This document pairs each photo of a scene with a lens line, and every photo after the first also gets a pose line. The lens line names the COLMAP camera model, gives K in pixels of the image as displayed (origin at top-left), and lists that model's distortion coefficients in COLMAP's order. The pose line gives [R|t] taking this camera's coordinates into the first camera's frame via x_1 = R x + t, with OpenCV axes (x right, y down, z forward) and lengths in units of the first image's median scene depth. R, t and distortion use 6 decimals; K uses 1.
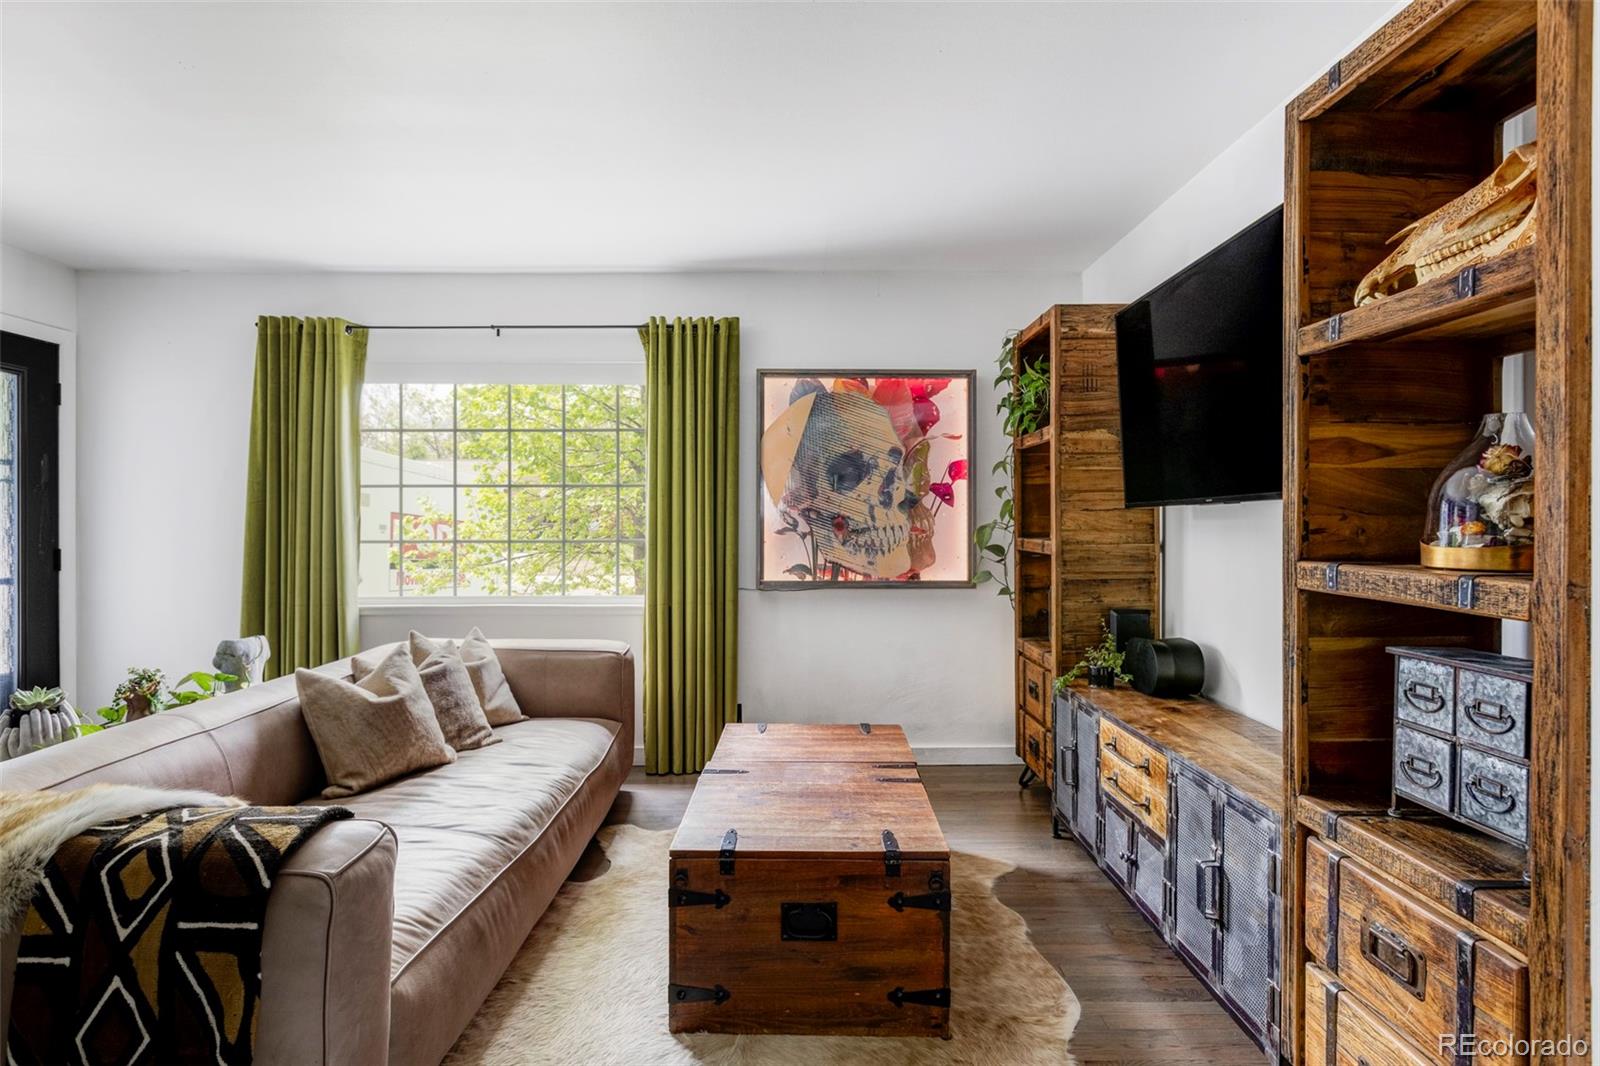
lens RADIAL K [[868.1, 0, 796.6], [0, 868.1, 523.9], [0, 0, 1]] dist [0.018131, 0.000745]
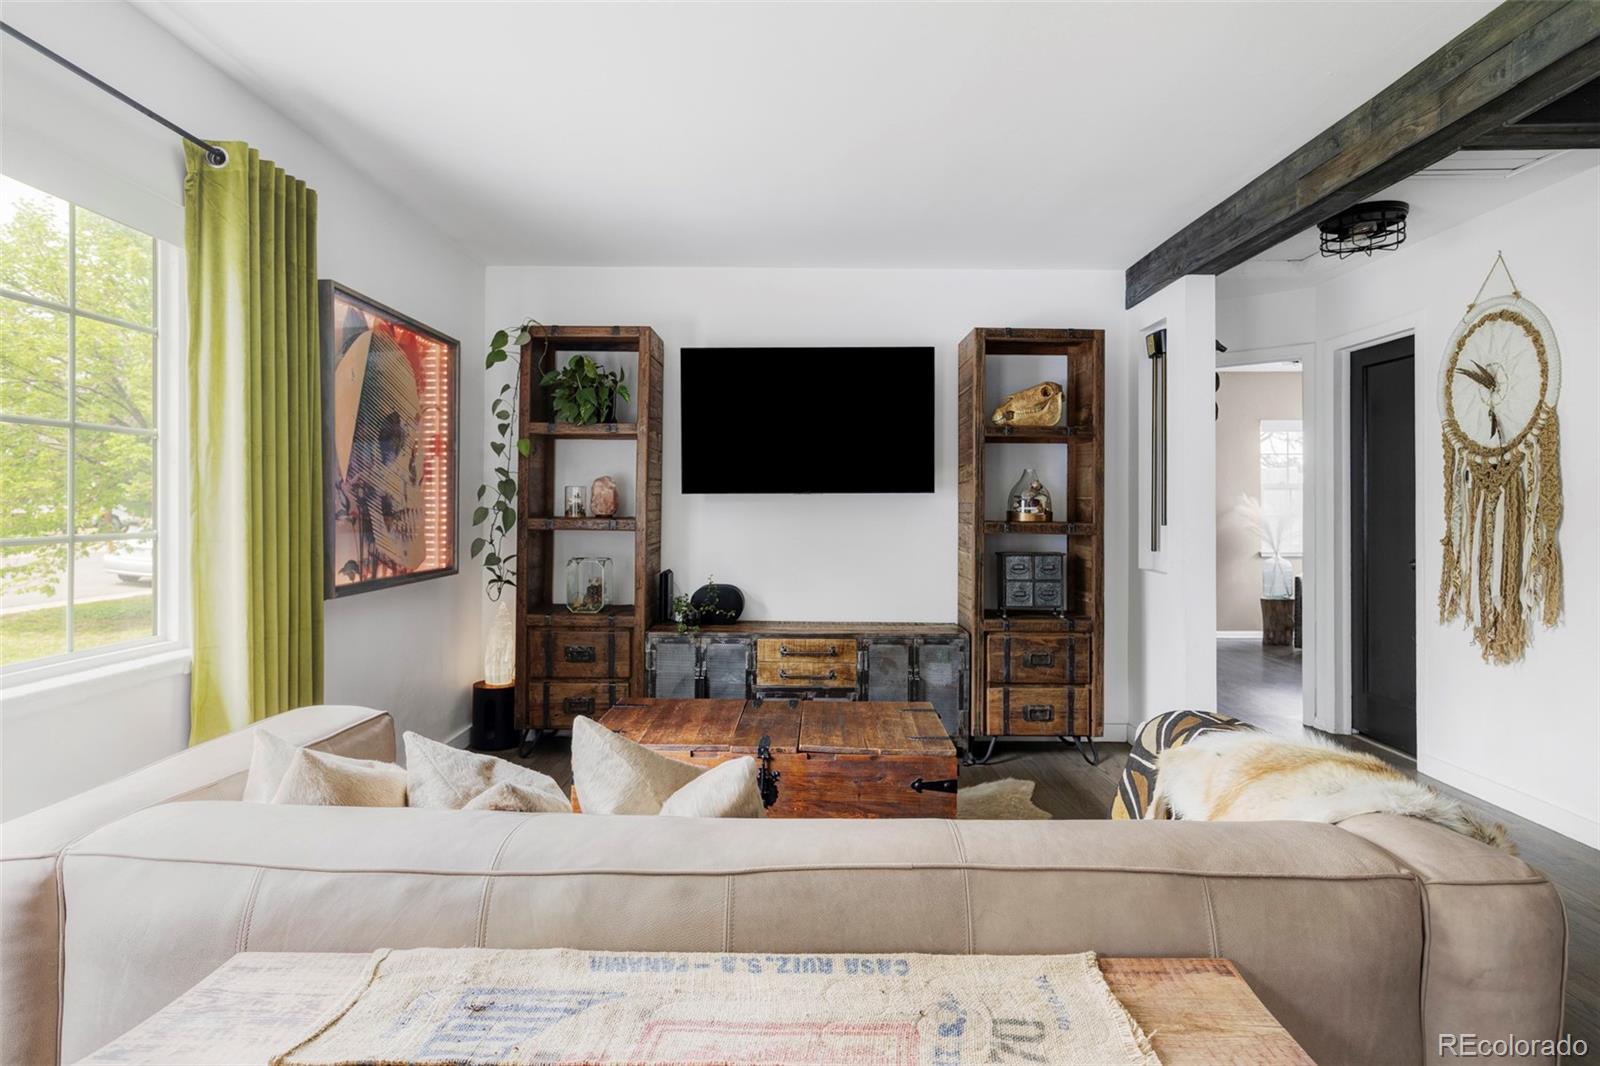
lens RADIAL K [[868.1, 0, 798.6], [0, 868.1, 517.0], [0, 0, 1]] dist [0.018131, 0.000745]
pose [[-0.016693, -0.013644, 0.999768, -0.737350], [-0.001456, 0.999906, 0.013621, -0.000254], [-0.999860, -0.001229, -0.016711, 0.642056]]
